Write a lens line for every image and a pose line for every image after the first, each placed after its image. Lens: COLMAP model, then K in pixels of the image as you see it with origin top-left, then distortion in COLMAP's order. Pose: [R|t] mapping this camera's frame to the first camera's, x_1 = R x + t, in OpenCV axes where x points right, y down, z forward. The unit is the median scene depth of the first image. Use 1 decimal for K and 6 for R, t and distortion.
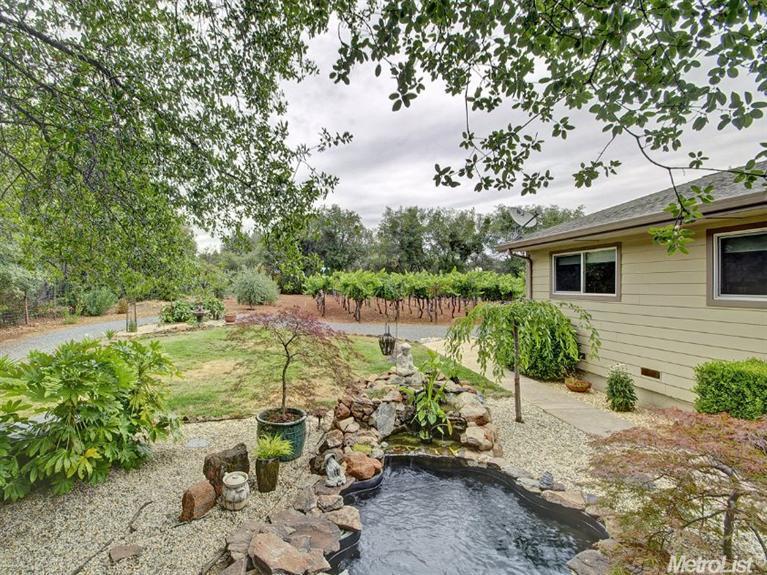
lens RADIAL K [[385.9, 0, 383.4], [0, 385.9, 288.6], [0, 0, 1]] dist [-0.001600, -0.000198]
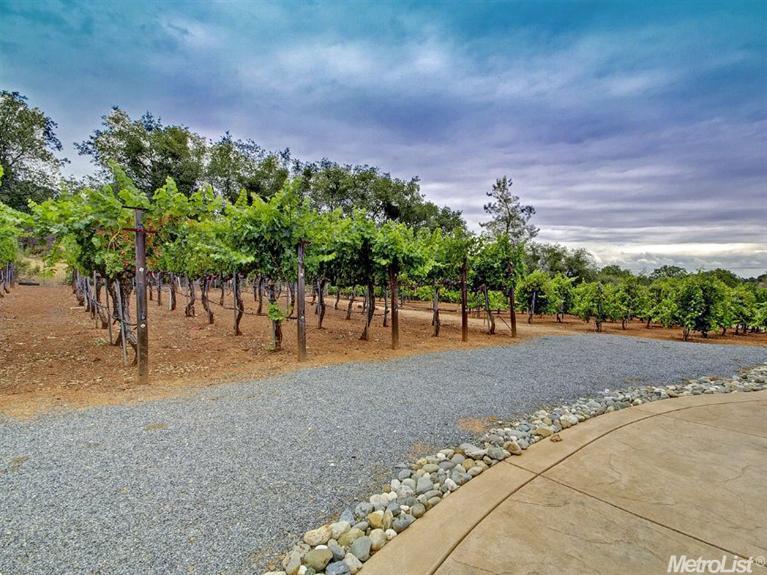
lens RADIAL K [[385.9, 0, 383.5], [0, 385.9, 287.3], [0, 0, 1]] dist [-0.001600, -0.000198]
pose [[0.884846, 0.001760, 0.465879, 0.076144], [-0.004261, 0.999982, 0.004316, 0.016865], [-0.465863, -0.005804, 0.884838, 0.354445]]
